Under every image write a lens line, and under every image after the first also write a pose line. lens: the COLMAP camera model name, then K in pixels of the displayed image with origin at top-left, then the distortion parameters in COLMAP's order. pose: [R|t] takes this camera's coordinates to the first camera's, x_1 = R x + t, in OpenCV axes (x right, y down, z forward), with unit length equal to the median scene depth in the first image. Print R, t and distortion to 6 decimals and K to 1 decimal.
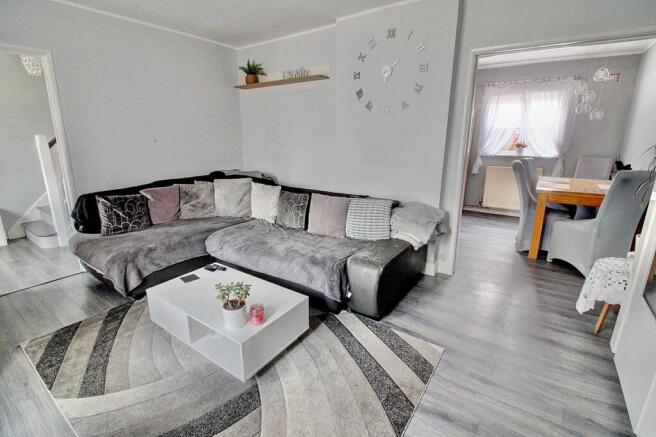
lens RADIAL K [[308.7, 0, 327.5], [0, 308.7, 216.4], [0, 0, 1]] dist [-0.014020, -0.001795]
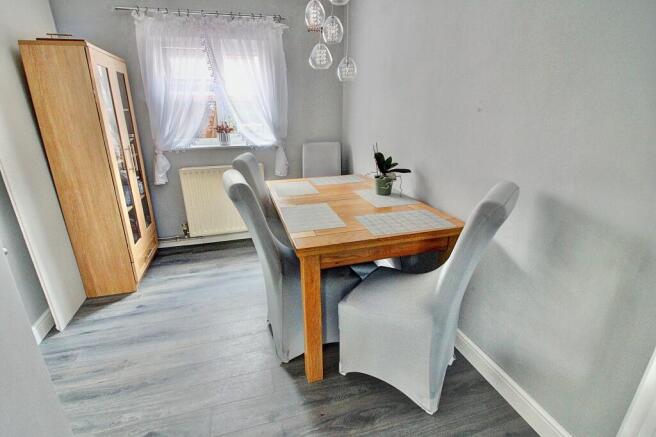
lens RADIAL K [[308.7, 0, 331.1], [0, 308.7, 216.1], [0, 0, 1]] dist [-0.014020, -0.001795]
pose [[0.626957, -0.253187, 0.736764, 0.261742], [0.201699, 0.966224, 0.160403, -0.116272], [-0.752491, 0.048038, 0.656849, 0.431267]]
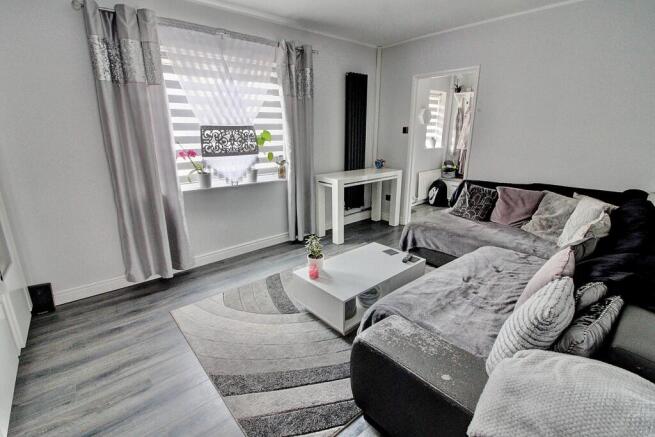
lens RADIAL K [[308.2, 0, 327.3], [0, 308.2, 216.5], [0, 0, 1]] dist [-0.014020, -0.001795]
pose [[-0.251788, 0.263950, -0.931092, 0.645591], [-0.242909, 0.914054, 0.324808, -0.237269], [0.936802, 0.307954, -0.166032, 0.844732]]
